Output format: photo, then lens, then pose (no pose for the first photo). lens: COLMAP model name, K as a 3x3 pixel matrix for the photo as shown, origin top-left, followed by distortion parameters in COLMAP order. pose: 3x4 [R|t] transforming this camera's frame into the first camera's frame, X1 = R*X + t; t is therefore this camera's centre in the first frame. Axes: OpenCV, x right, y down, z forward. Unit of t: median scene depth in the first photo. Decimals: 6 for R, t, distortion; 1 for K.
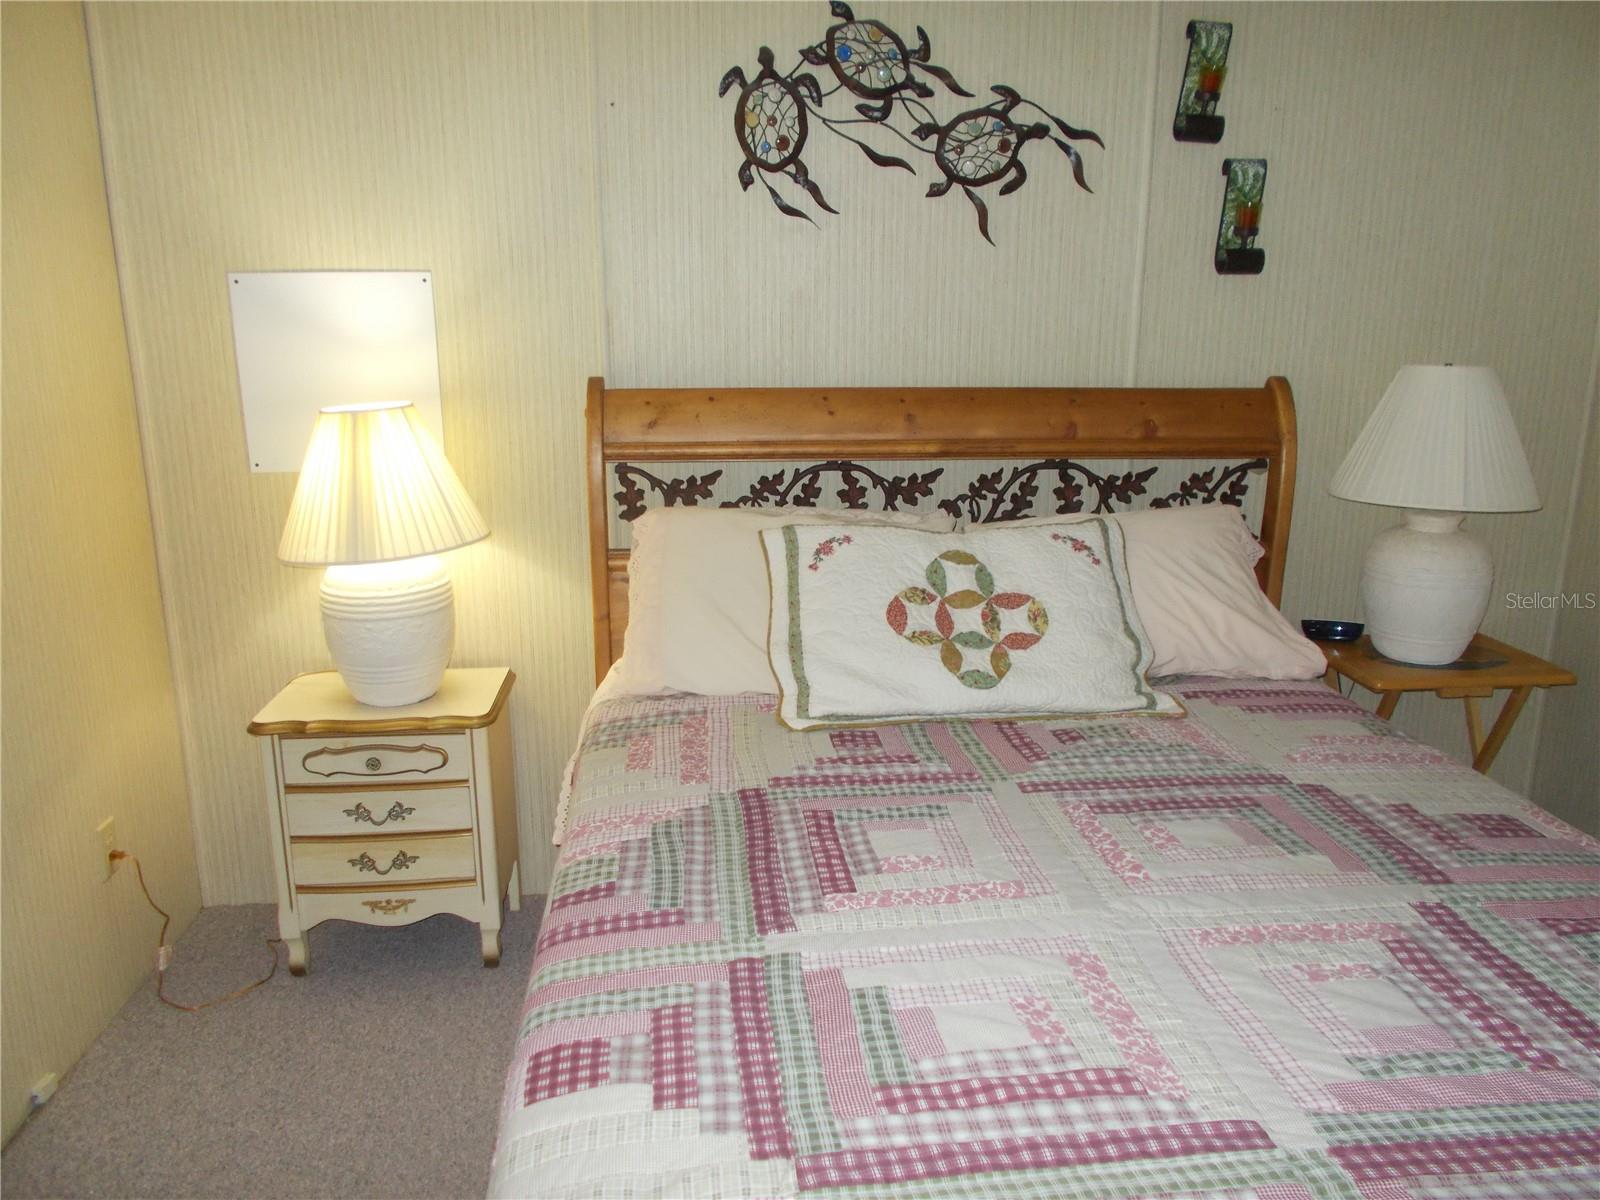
lens RADIAL K [[1212.9, 0, 800.6], [0, 1212.9, 604.2], [0, 0, 1]] dist [-0.001723, -0.003411]
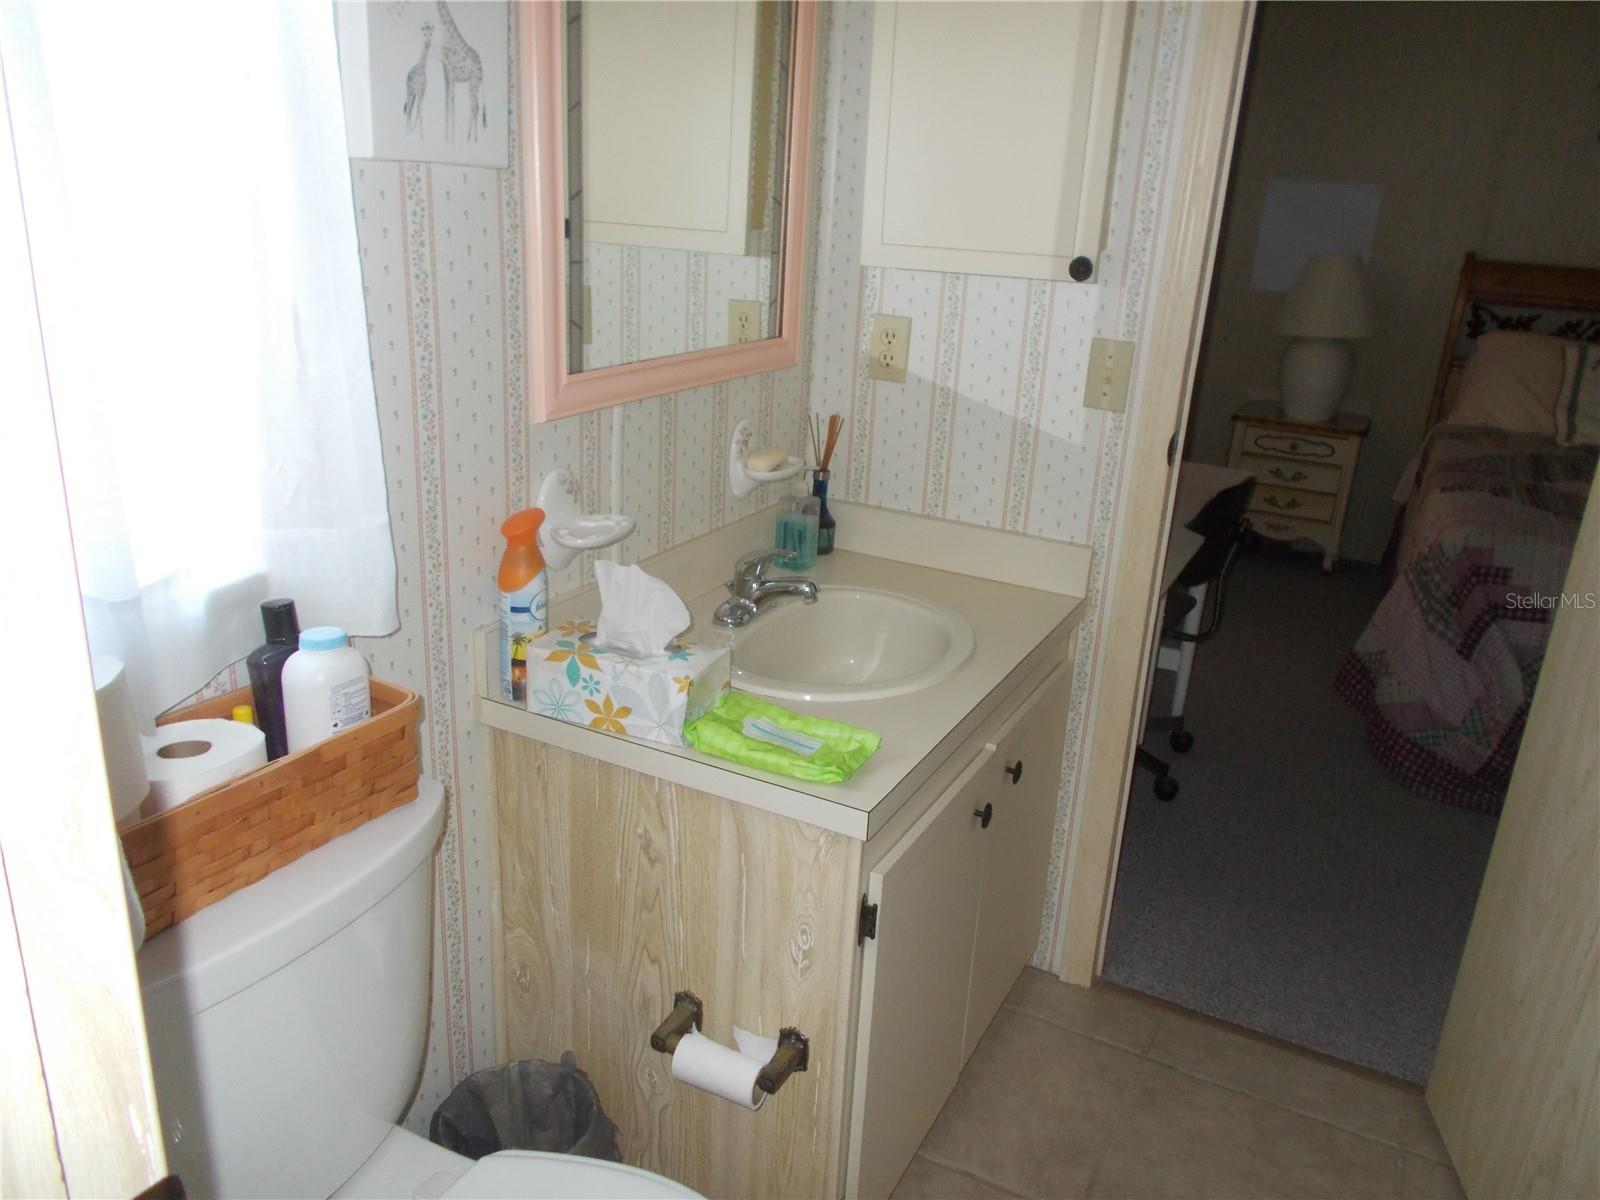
lens RADIAL K [[1212.9, 0, 791.9], [0, 1212.9, 591.8], [0, 0, 1]] dist [-0.001723, -0.003411]
pose [[0.842790, 0.217985, -0.492126, -0.031226], [-0.193555, 0.975898, 0.100798, 0.299347], [0.502237, 0.010302, 0.864669, -0.976692]]
